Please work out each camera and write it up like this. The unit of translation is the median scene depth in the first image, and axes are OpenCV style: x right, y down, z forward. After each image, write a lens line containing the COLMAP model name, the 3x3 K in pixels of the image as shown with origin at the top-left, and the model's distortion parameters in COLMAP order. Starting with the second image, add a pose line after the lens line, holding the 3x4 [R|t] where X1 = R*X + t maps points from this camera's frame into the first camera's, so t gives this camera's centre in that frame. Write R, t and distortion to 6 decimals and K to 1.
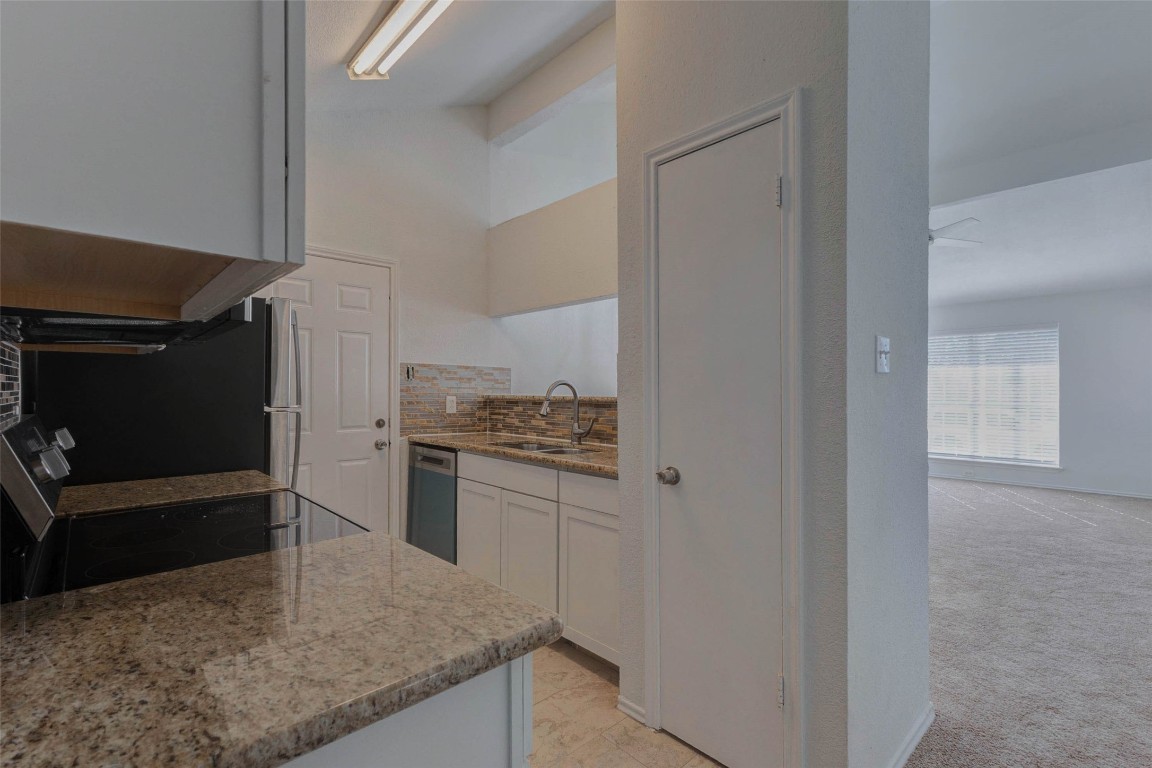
lens RADIAL K [[520.3, 0, 577.5], [0, 520.3, 377.1], [0, 0, 1]] dist [0.013839, -0.000025]
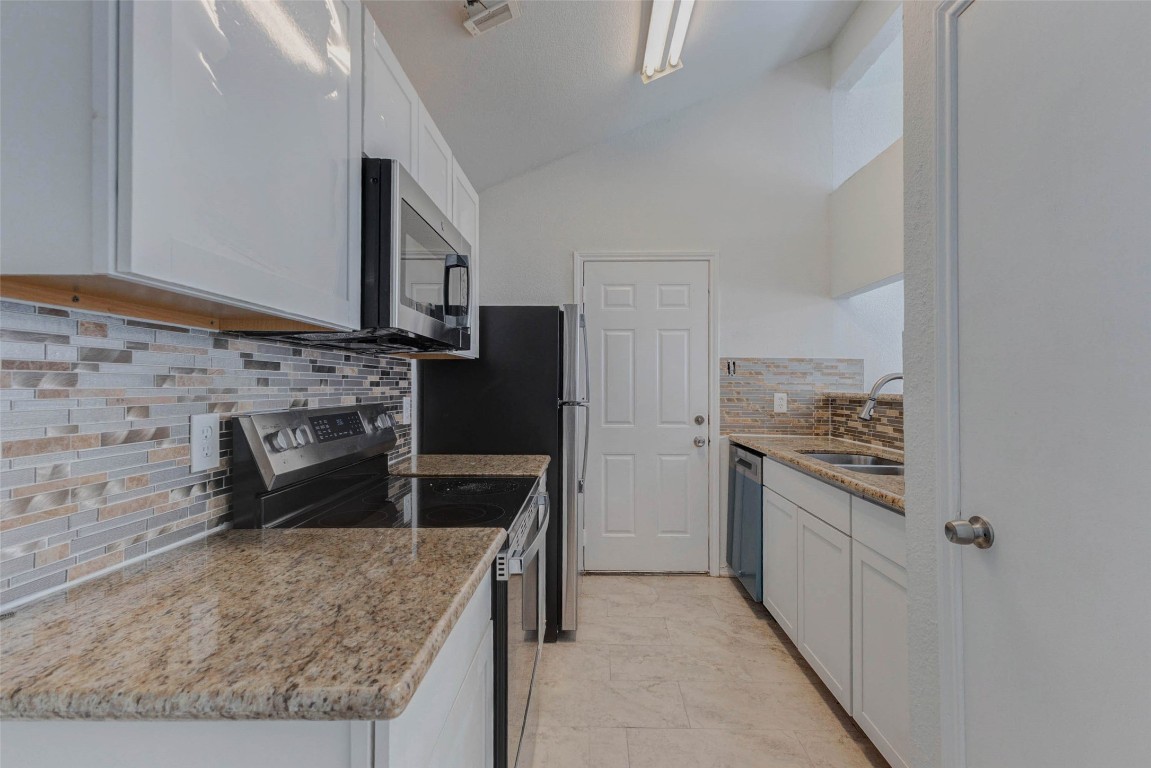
lens RADIAL K [[519.4, 0, 573.7], [0, 519.4, 375.5], [0, 0, 1]] dist [0.009926, -0.001002]
pose [[0.714926, -0.015145, -0.699036, 0.139590], [0.017764, 0.999836, -0.003494, 0.003725], [0.698974, -0.009919, 0.715078, 0.134997]]
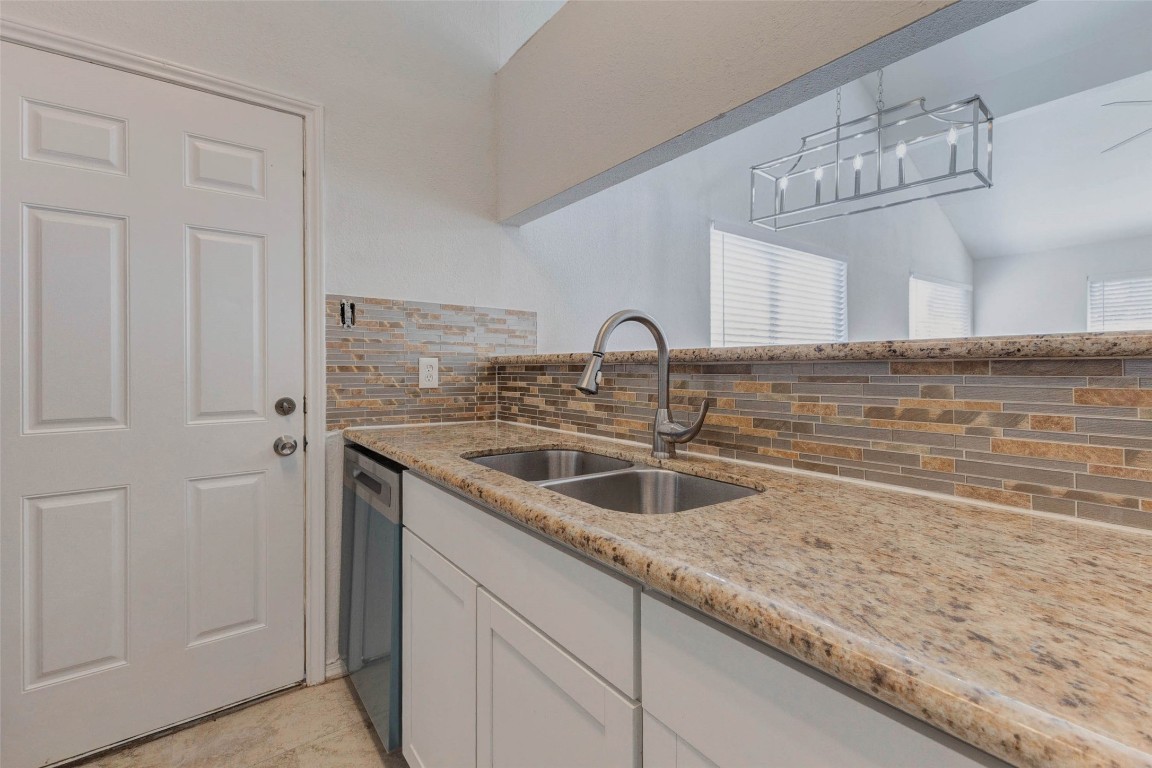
lens RADIAL K [[520.3, 0, 577.5], [0, 520.3, 377.1], [0, 0, 1]] dist [0.013839, -0.000025]
pose [[0.995046, -0.003169, -0.099366, -0.028202], [0.007754, 0.998921, 0.045791, 0.036776], [0.099114, -0.046335, 0.993997, 0.503351]]
